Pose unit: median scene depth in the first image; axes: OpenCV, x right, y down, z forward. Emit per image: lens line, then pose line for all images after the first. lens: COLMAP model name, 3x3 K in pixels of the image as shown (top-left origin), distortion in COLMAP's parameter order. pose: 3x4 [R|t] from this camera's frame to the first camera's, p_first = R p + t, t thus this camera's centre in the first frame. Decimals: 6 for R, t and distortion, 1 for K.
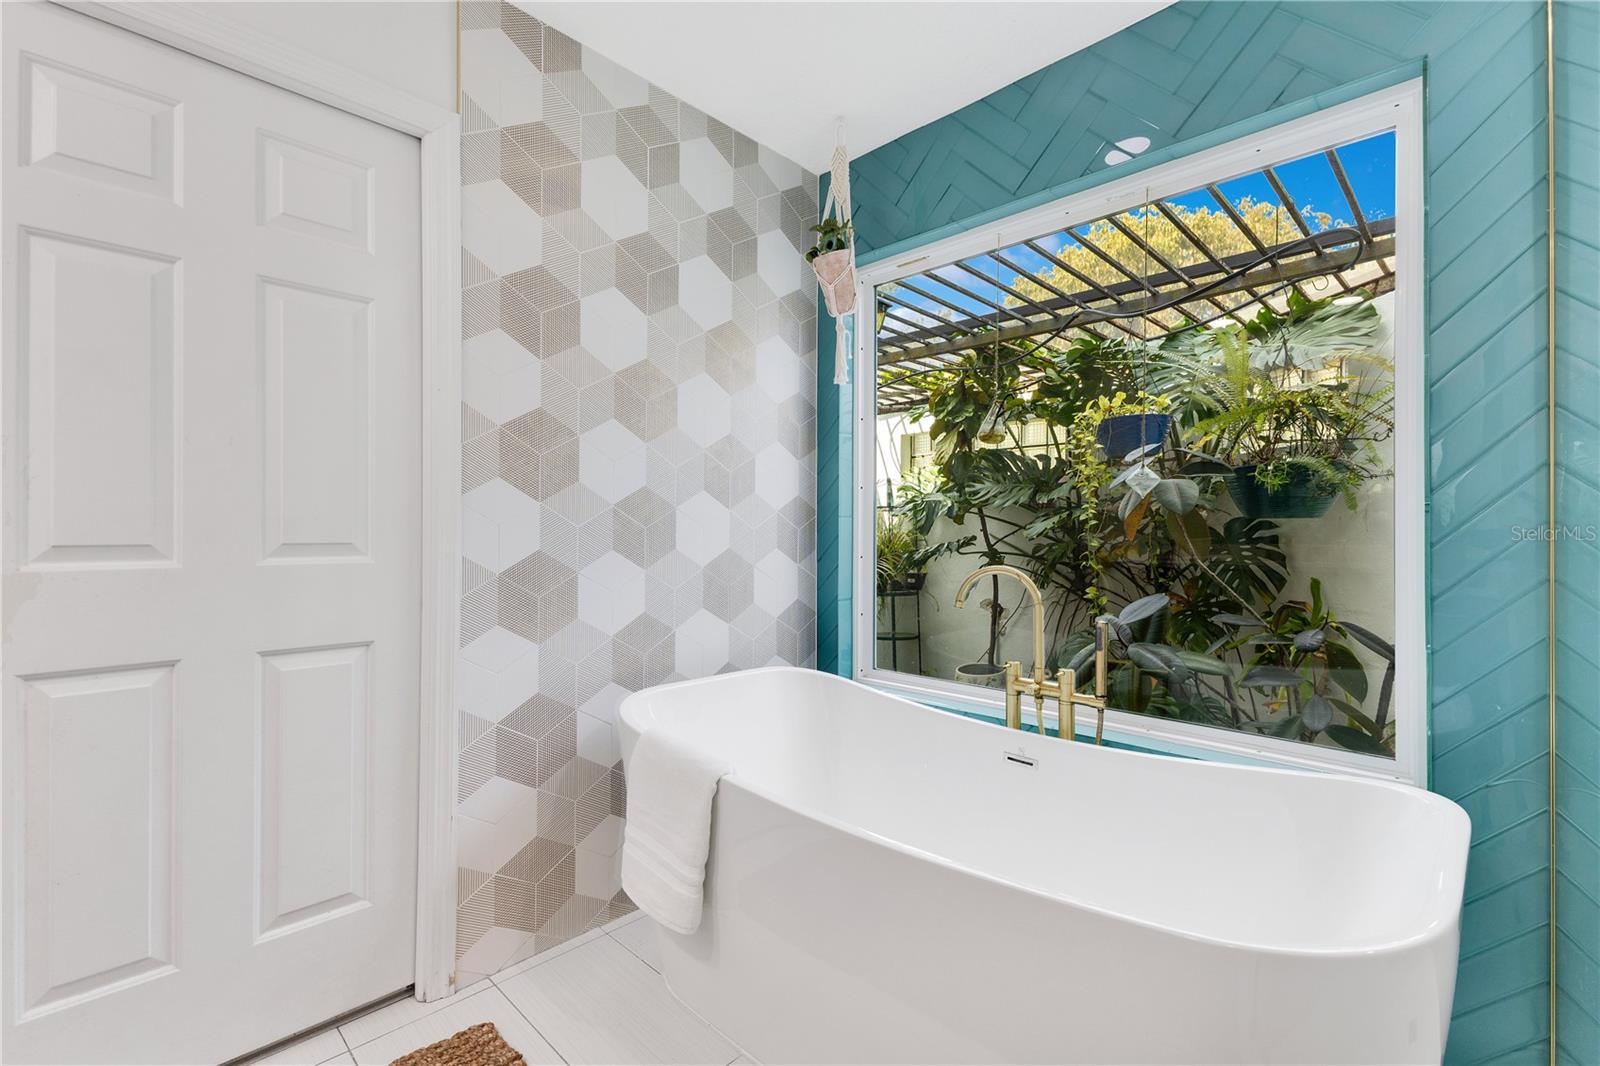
lens RADIAL K [[713.6, 0, 805.7], [0, 713.6, 531.4], [0, 0, 1]] dist [0.008377, -0.002265]
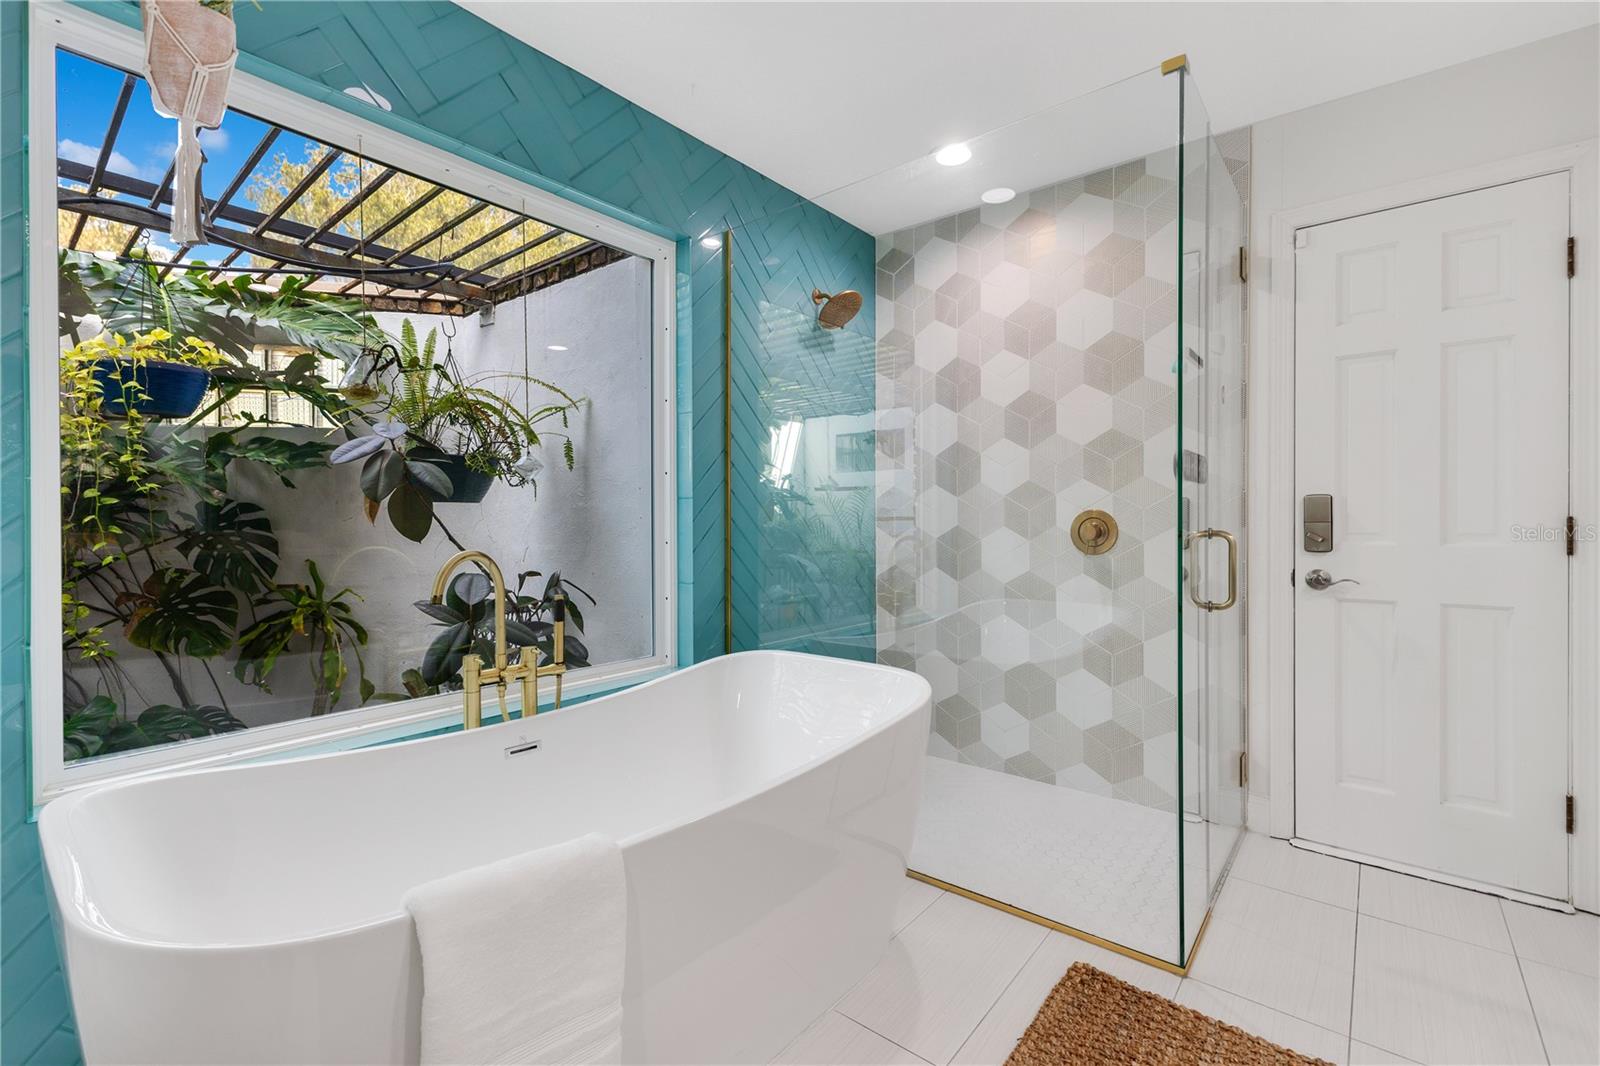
lens RADIAL K [[713.6, 0, 789.4], [0, 713.6, 524.1], [0, 0, 1]] dist [0.008377, -0.002265]
pose [[-0.062240, -0.008214, 0.998027, -0.800593], [-0.002157, 0.999965, 0.008095, 0.008740], [-0.998059, -0.001649, -0.062255, 0.818472]]
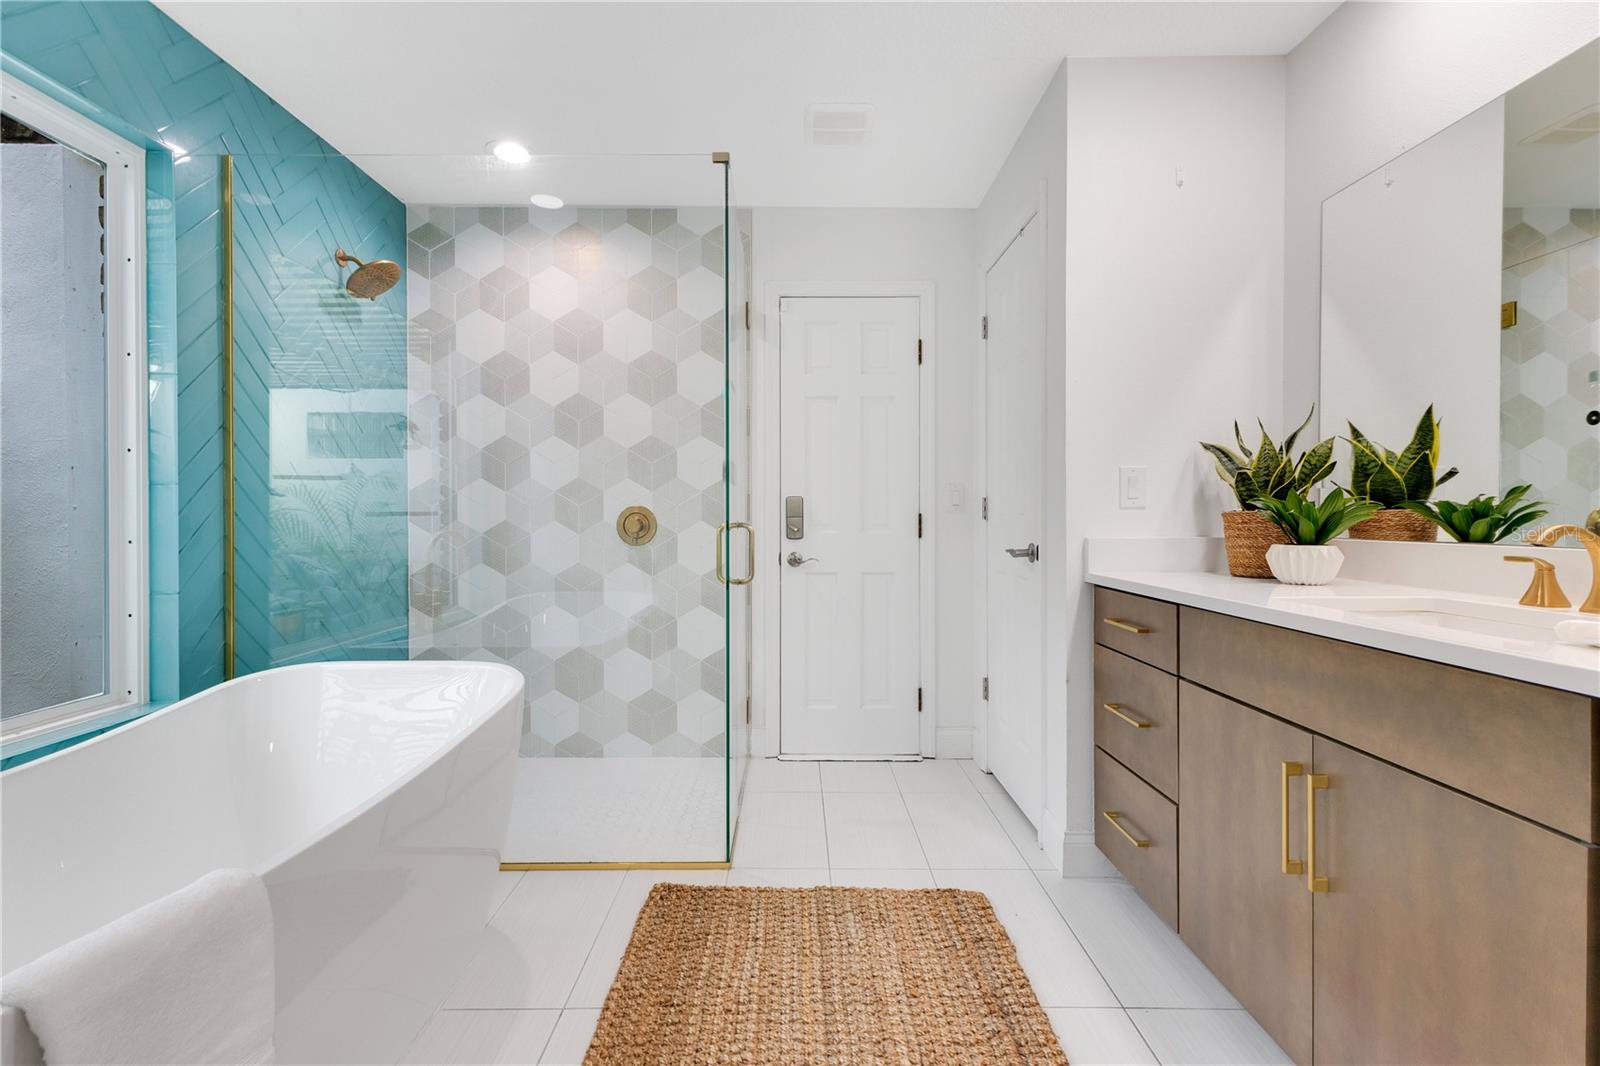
lens RADIAL K [[742.1, 0, 805.1], [0, 742.1, 521.9], [0, 0, 1]] dist [-0.001134, 0.000140]
pose [[-0.699665, -0.007980, 0.714427, -0.910607], [-0.005763, 0.999968, 0.005525, 0.017660], [-0.714448, -0.000251, -0.699689, 1.110194]]
